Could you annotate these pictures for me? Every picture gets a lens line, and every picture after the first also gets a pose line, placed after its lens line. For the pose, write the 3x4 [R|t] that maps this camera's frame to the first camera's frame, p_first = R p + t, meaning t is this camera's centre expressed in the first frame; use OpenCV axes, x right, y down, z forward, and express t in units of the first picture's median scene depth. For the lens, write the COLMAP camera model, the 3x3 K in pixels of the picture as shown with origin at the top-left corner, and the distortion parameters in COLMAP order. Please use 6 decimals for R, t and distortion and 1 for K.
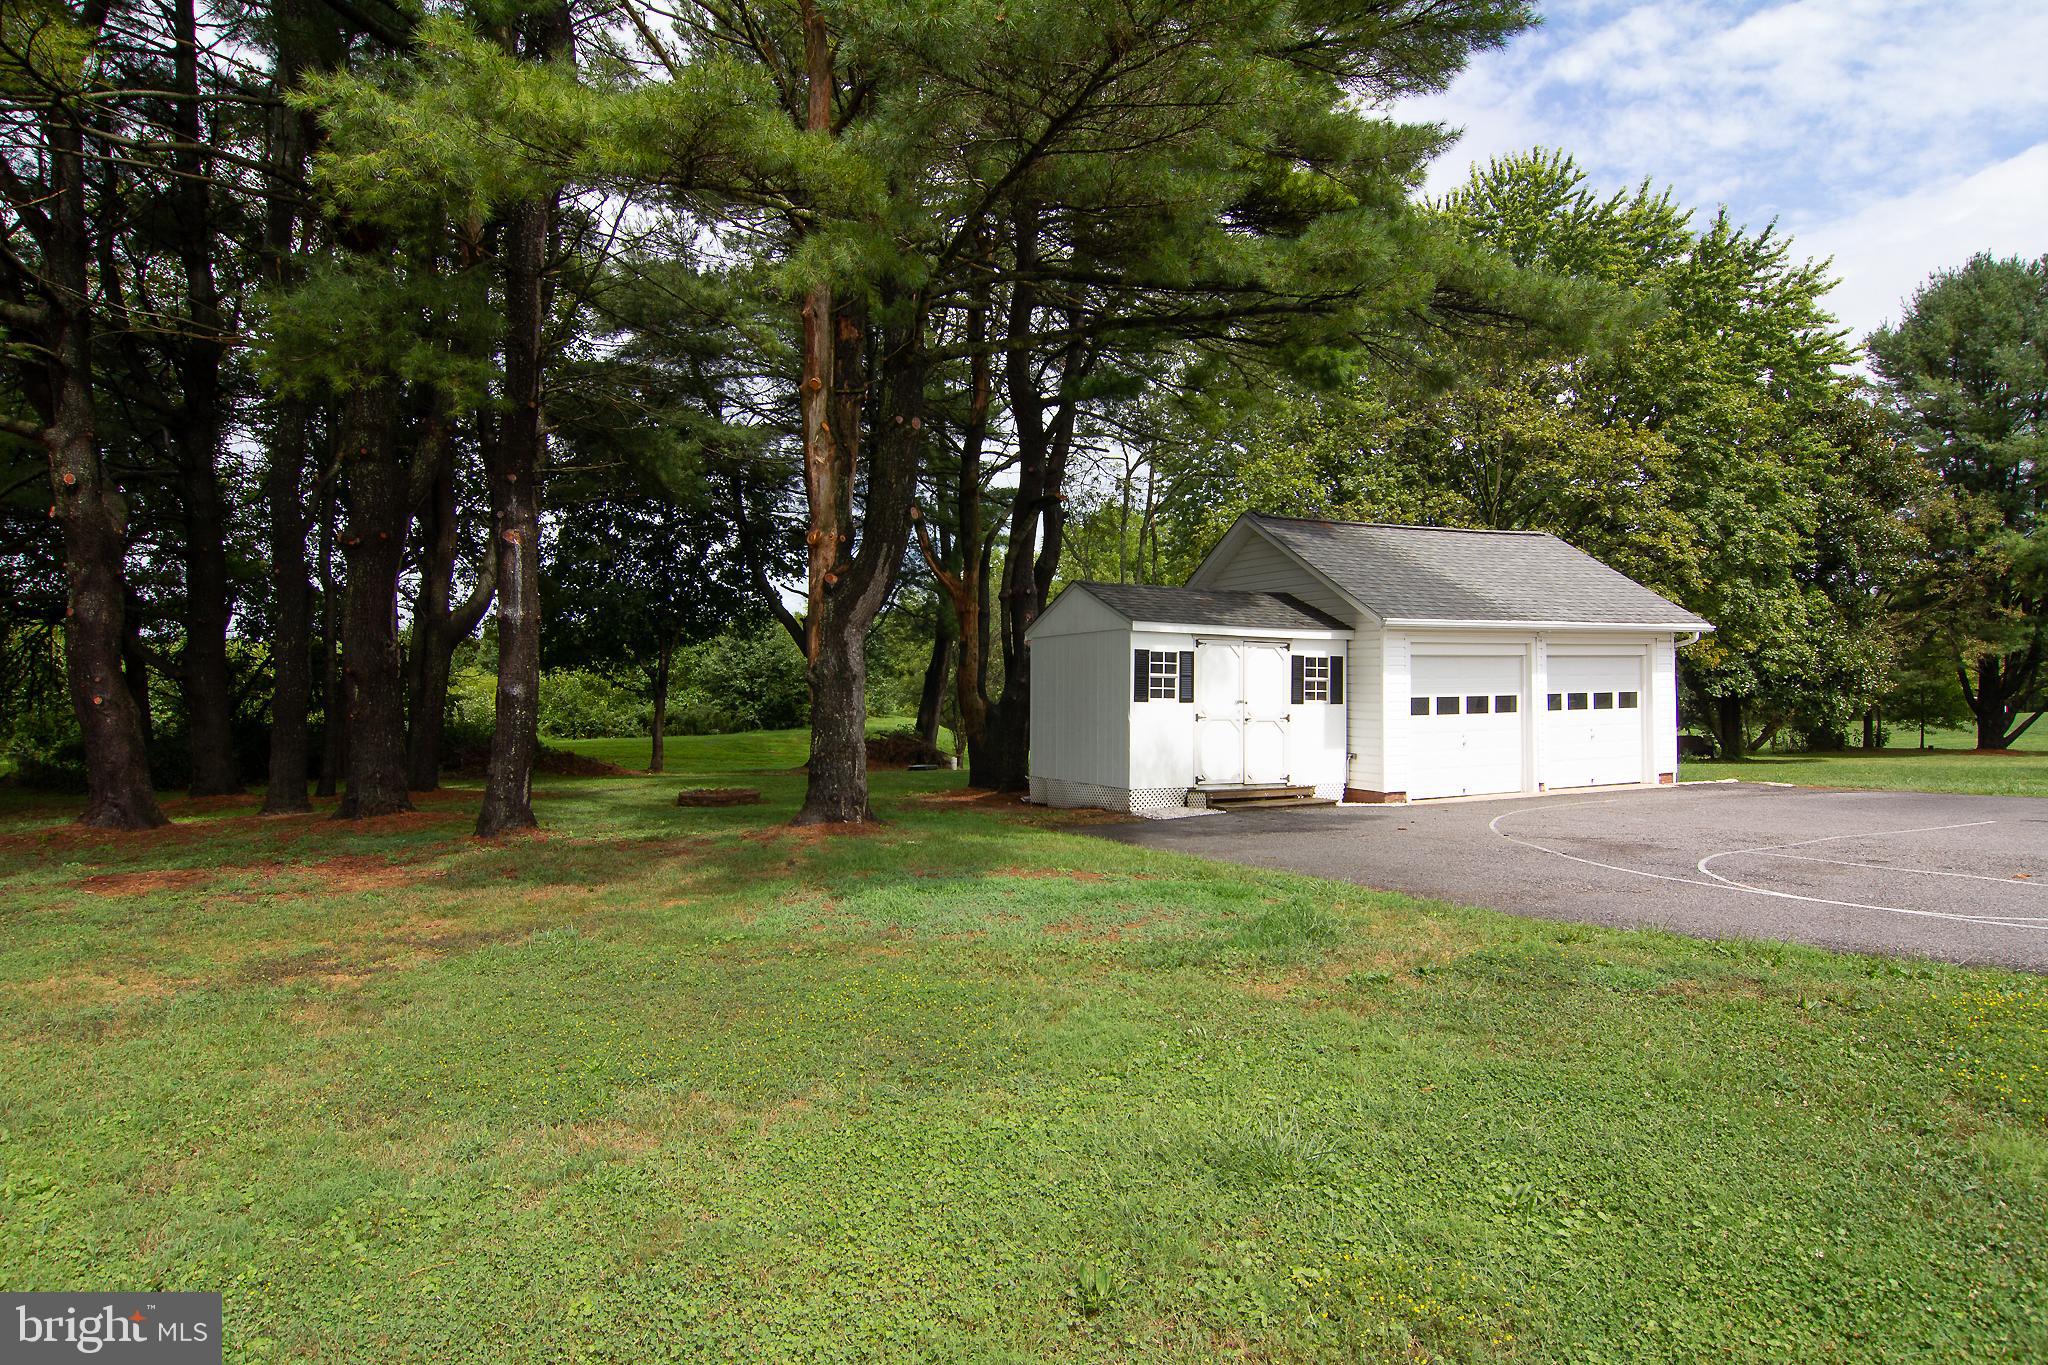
lens RADIAL K [[1160.2, 0, 1050.1], [0, 1160.2, 725.3], [0, 0, 1]] dist [-0.026683, -0.003980]
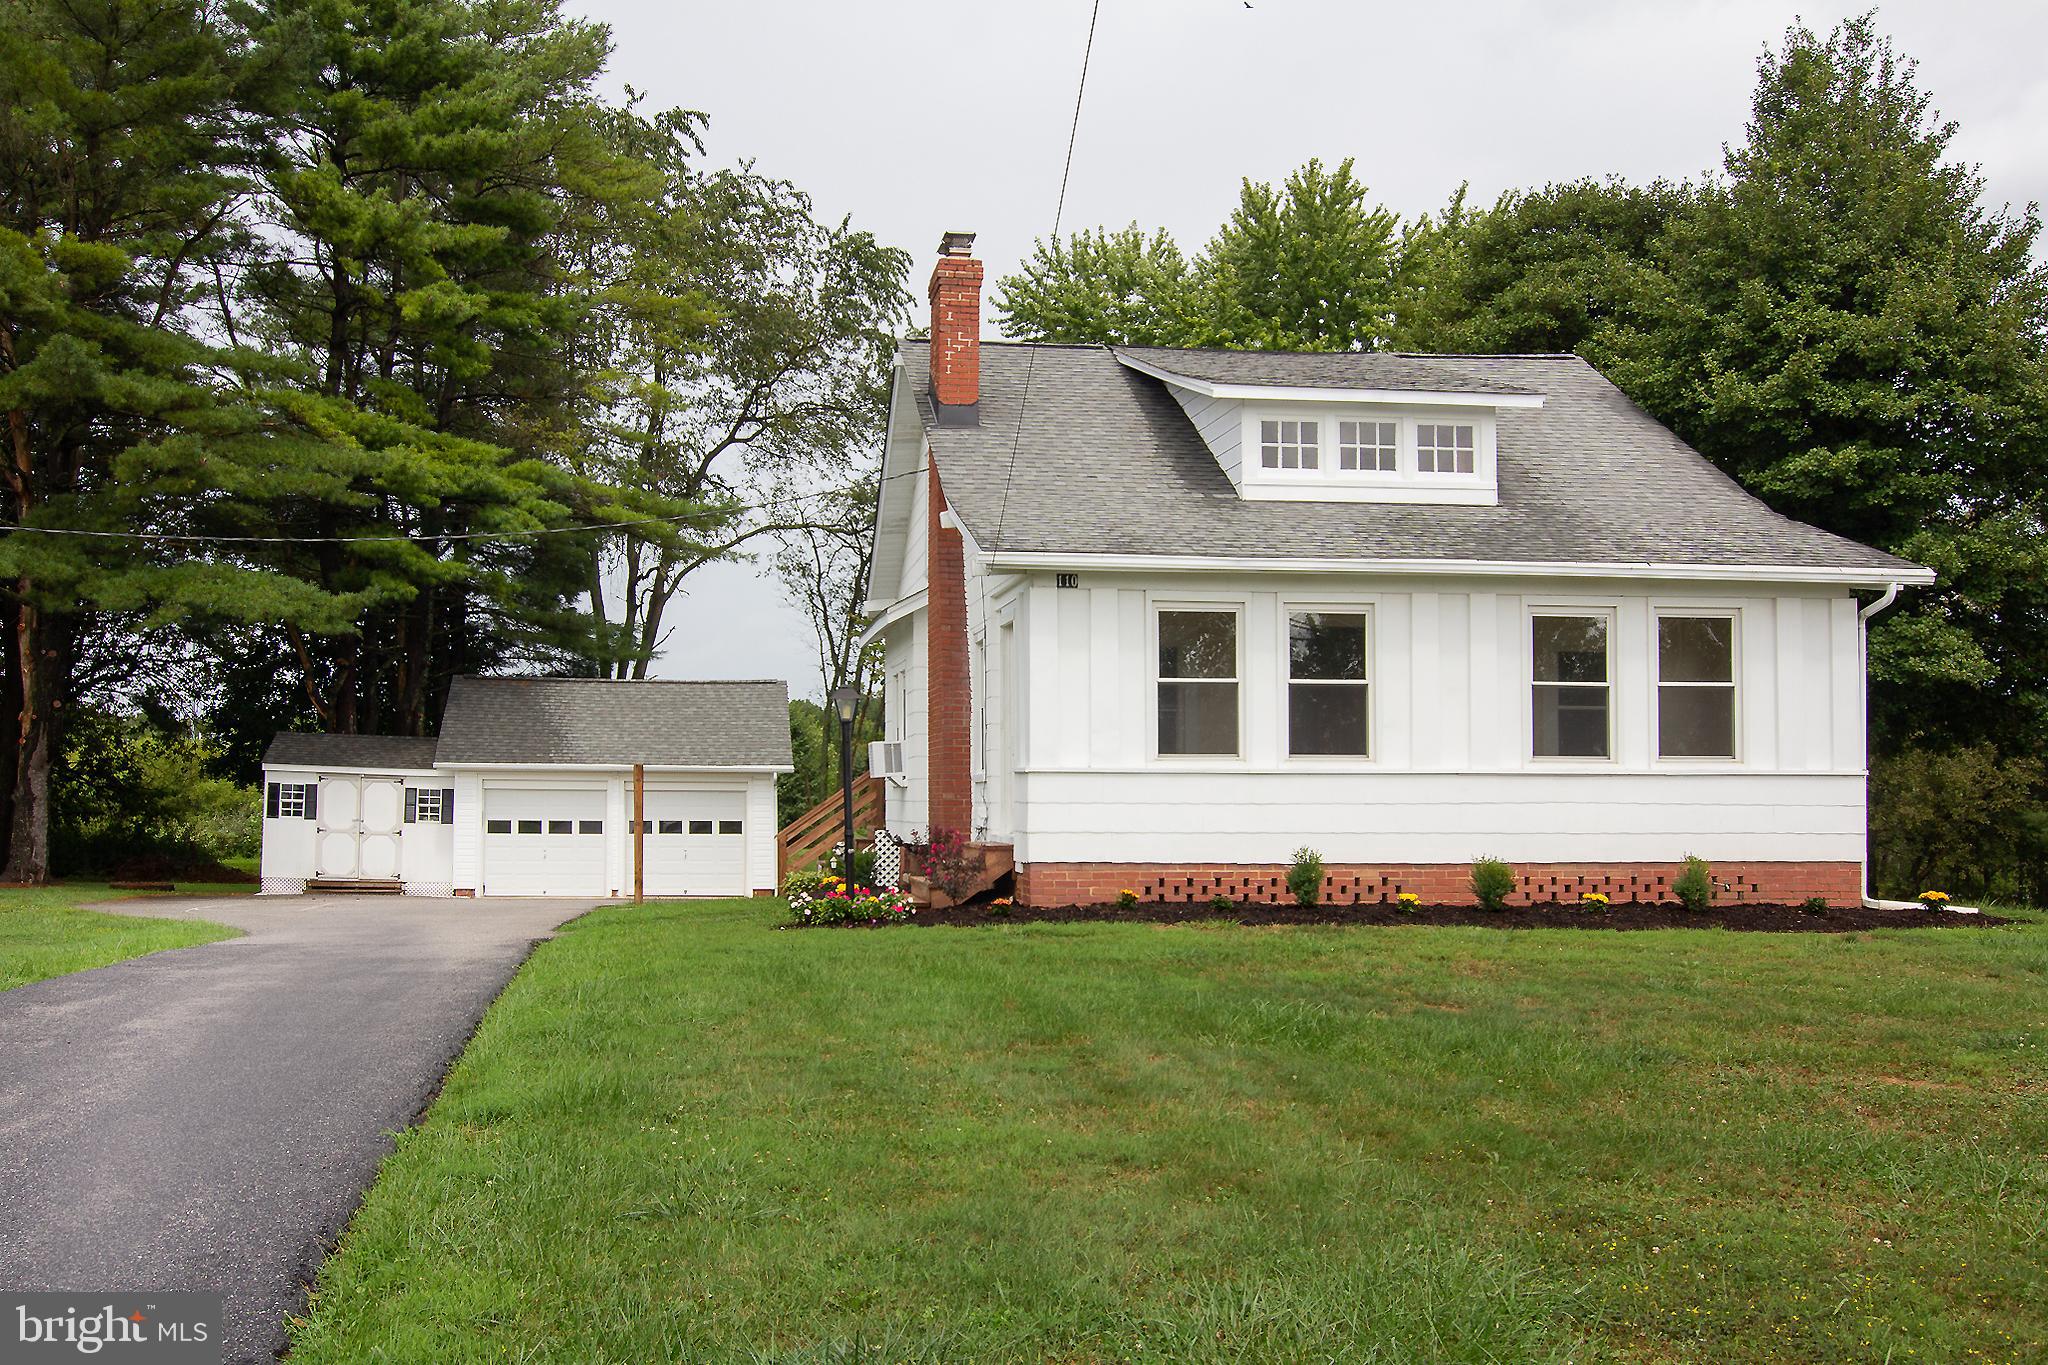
lens RADIAL K [[2219.0, 0, 1045.9], [0, 2219.0, 687.0], [0, 0, 1]] dist [0.023190, 0.000000]
pose [[0.941347, 0.000660, -0.337440, 1.593419], [-0.030225, 0.996144, -0.082368, 0.013306], [0.336085, 0.087736, 0.937736, -1.076834]]
